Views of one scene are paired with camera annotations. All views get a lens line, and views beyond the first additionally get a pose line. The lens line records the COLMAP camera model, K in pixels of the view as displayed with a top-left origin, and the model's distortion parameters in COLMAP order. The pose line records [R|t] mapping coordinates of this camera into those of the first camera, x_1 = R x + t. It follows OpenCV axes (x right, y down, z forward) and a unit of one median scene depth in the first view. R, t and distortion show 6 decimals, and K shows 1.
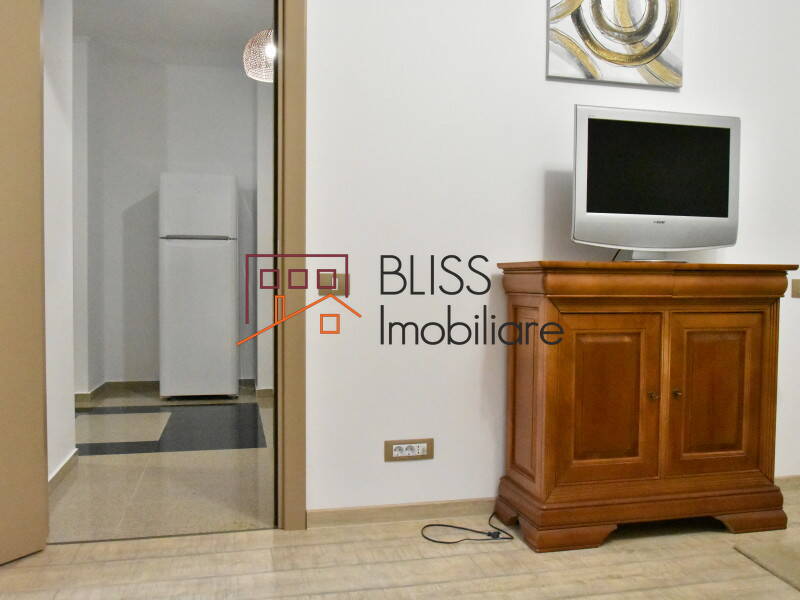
lens RADIAL K [[716.5, 0, 398.8], [0, 716.5, 304.1], [0, 0, 1]] dist [-0.028402, 0.007774]
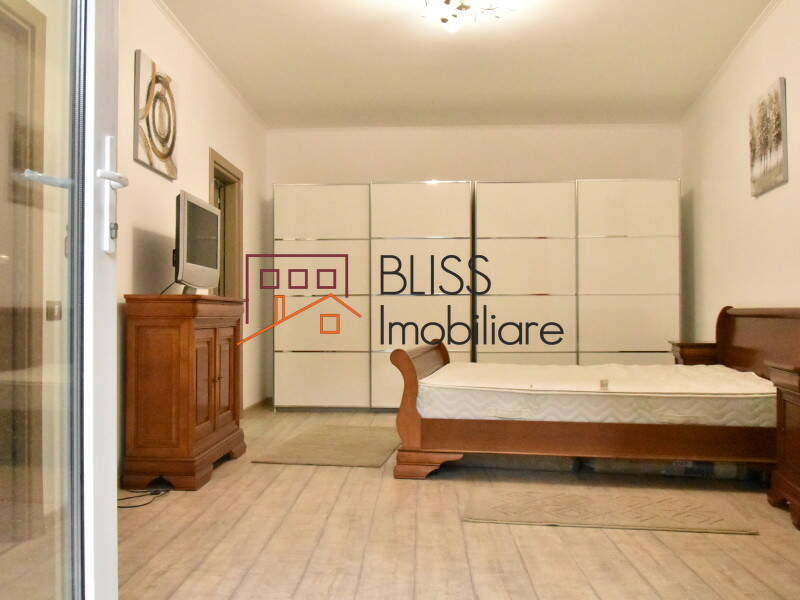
lens RADIAL K [[716.5, 0, 398.8], [0, 716.5, 300.1], [0, 0, 1]] dist [-0.028402, 0.007774]
pose [[0.253474, 0.016001, 0.967210, -1.098777], [0.036133, 0.999009, -0.025996, 0.006451], [-0.966667, 0.041538, 0.252644, 0.194921]]
